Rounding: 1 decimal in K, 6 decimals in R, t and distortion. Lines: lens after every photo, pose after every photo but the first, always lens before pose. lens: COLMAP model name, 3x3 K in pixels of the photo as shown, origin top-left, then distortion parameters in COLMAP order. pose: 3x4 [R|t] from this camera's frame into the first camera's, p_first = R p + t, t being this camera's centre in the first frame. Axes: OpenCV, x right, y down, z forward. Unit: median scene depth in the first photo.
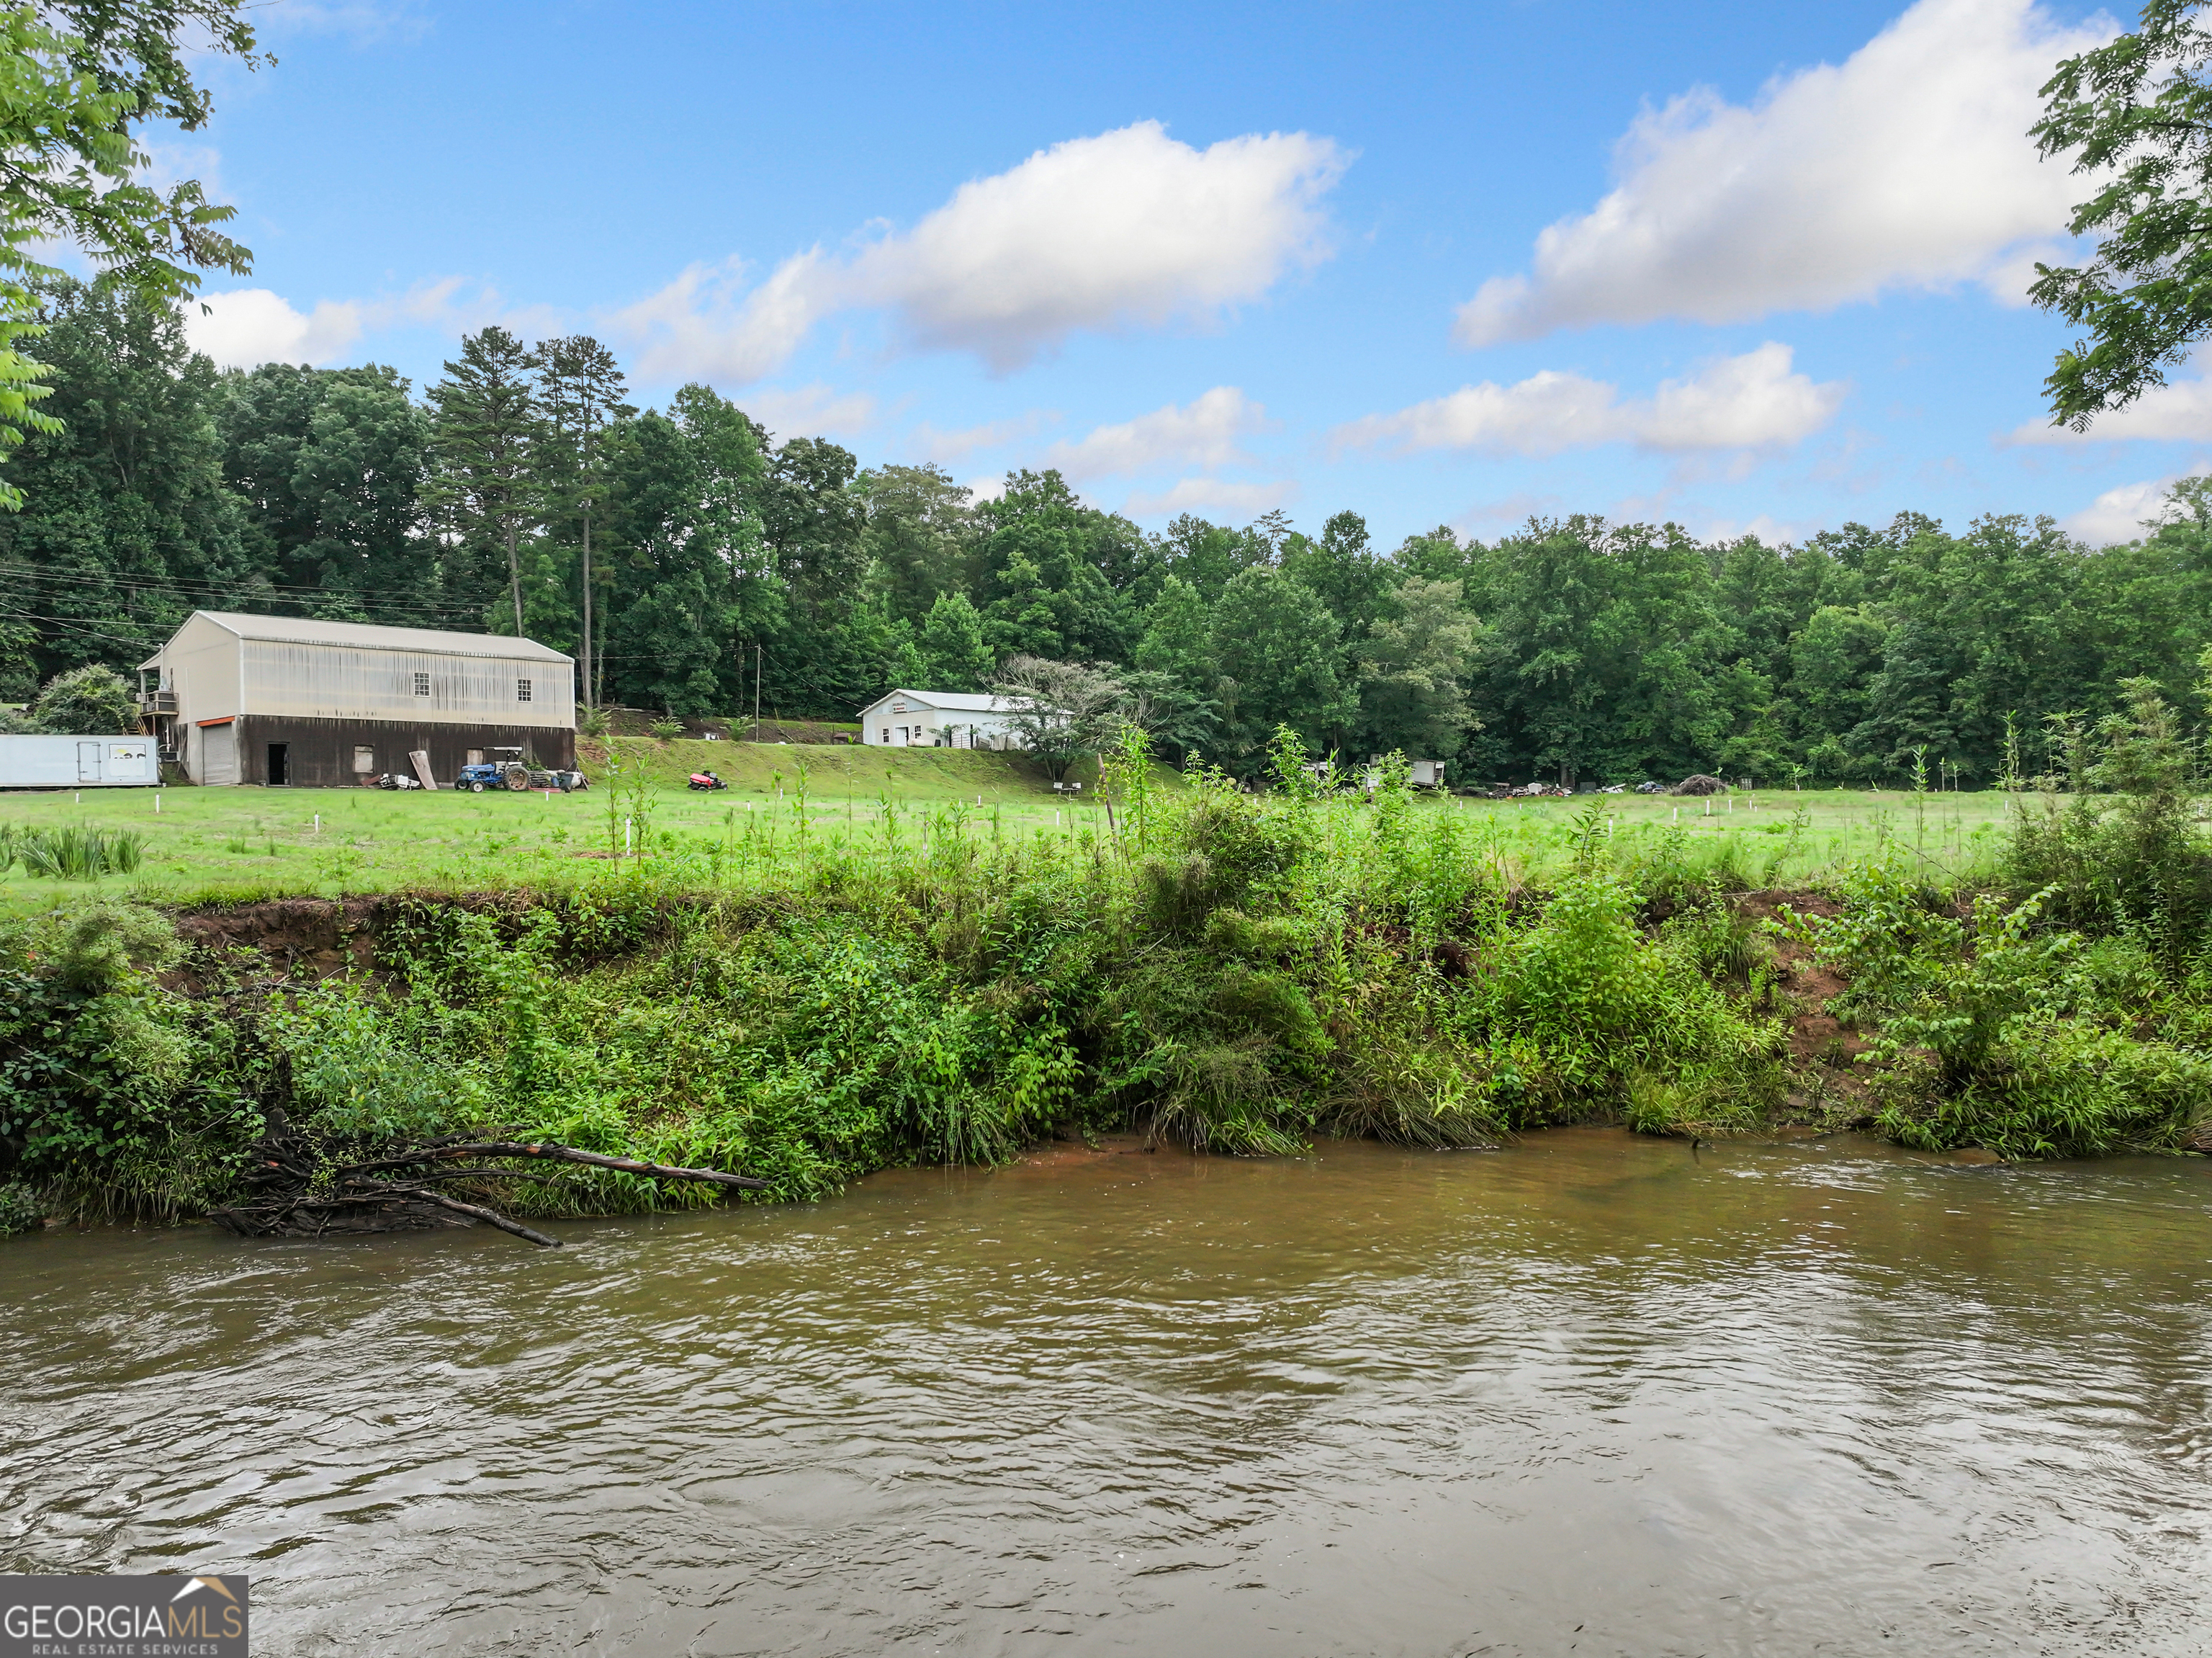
lens RADIAL K [[1559.5, 0, 1151.7], [0, 1559.5, 826.8], [0, 0, 1]] dist [-0.009796, 0.023631]
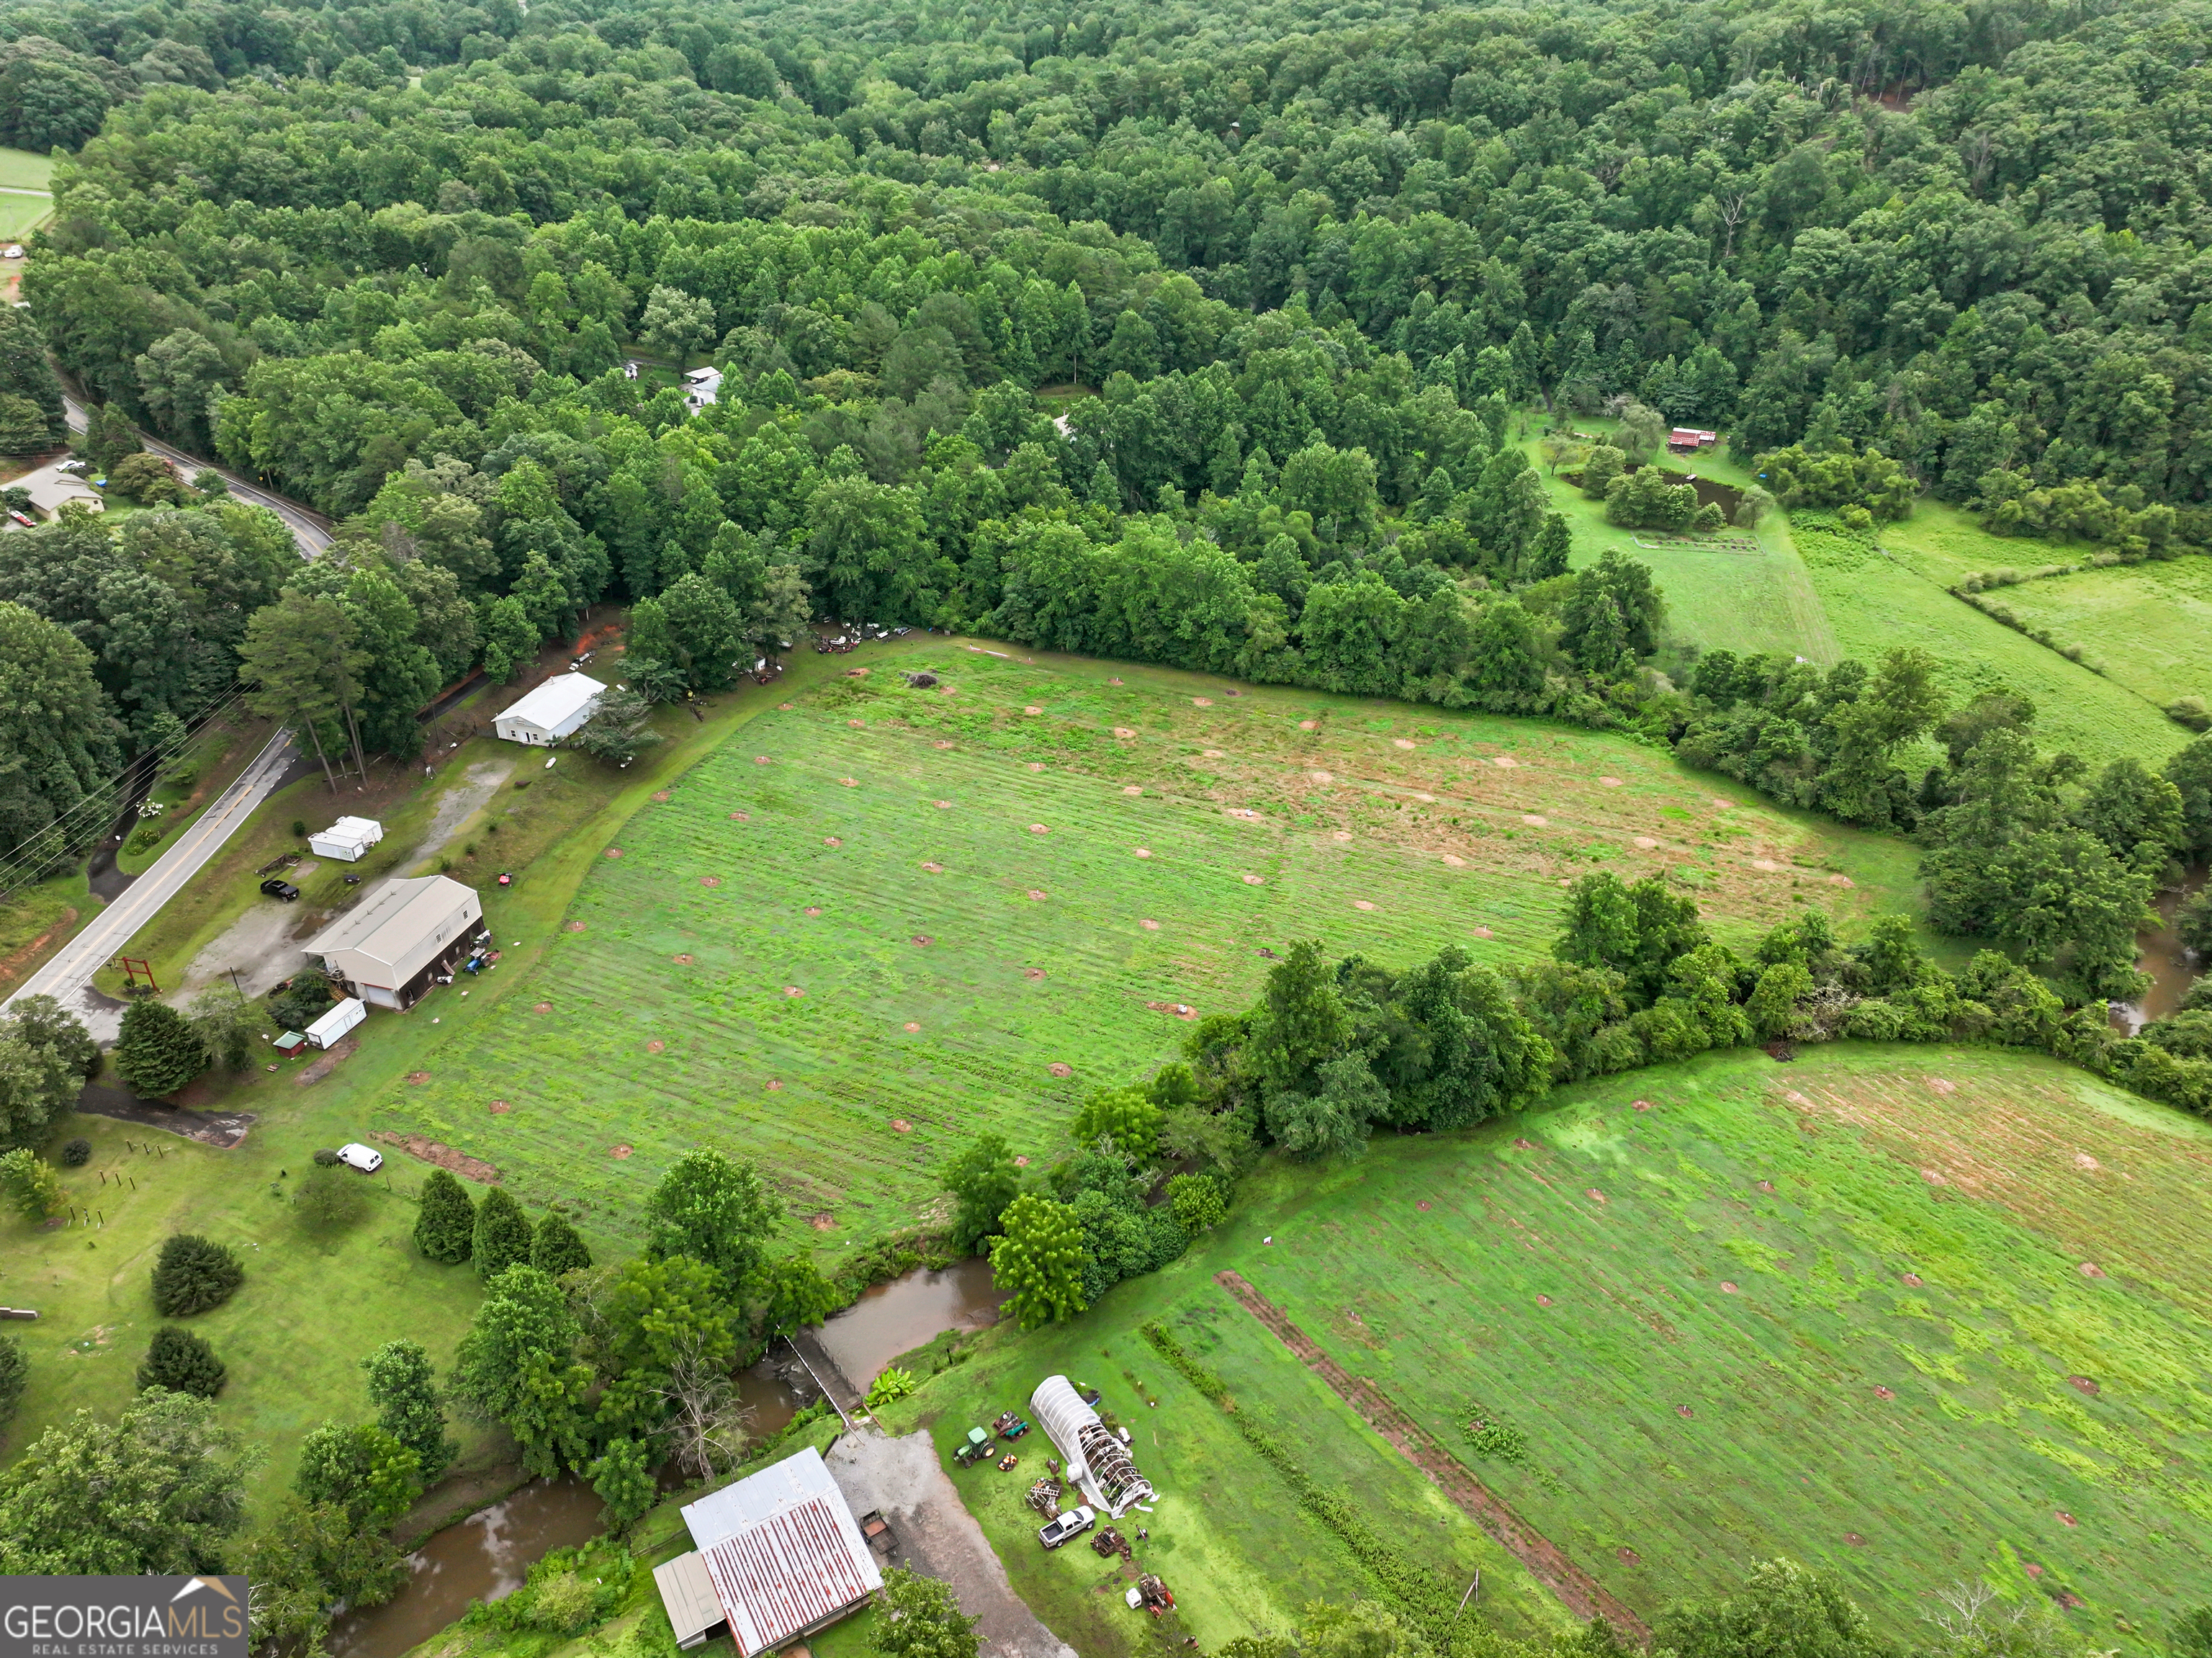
lens RADIAL K [[1559.5, 0, 1100.5], [0, 1559.5, 828.1], [0, 0, 1]] dist [-0.009796, 0.023631]
pose [[0.913279, -0.194628, 0.357828, -0.189765], [-0.017269, 0.859173, 0.511394, -0.804227], [-0.406968, -0.473225, 0.781304, -0.713322]]
